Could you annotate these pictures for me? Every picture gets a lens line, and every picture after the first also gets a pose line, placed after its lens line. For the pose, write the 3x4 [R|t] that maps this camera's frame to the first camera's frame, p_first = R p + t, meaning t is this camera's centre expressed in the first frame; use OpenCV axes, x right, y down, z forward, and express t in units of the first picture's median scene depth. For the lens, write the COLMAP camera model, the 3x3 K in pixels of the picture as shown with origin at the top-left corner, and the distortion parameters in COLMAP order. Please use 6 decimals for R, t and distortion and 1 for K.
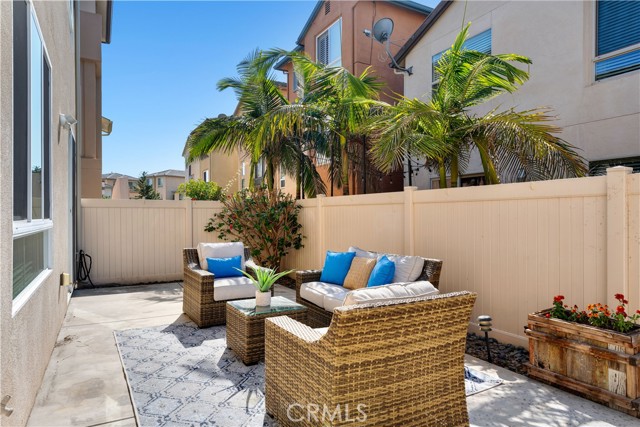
lens RADIAL K [[394.2, 0, 320.0], [0, 394.2, 214.1], [0, 0, 1]] dist [0.001081, -0.000162]
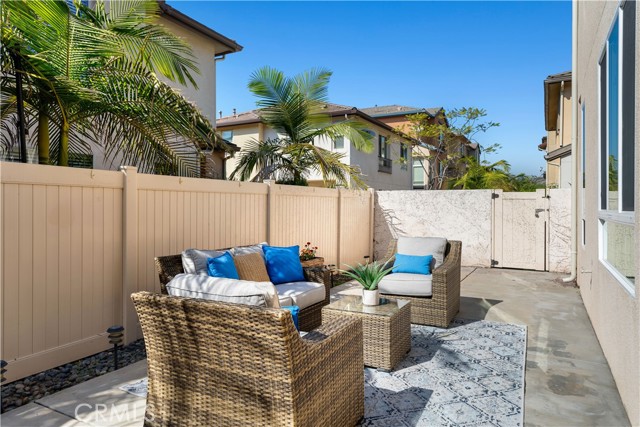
lens RADIAL K [[412.7, 0, 320.5], [0, 412.7, 210.5], [0, 0, 1]] dist [0.000107, 0.000322]
pose [[-0.527386, -0.008512, 0.849583, -1.001359], [-0.003762, 0.999963, 0.007683, 0.011036], [-0.849617, 0.000856, -0.527399, 1.813097]]
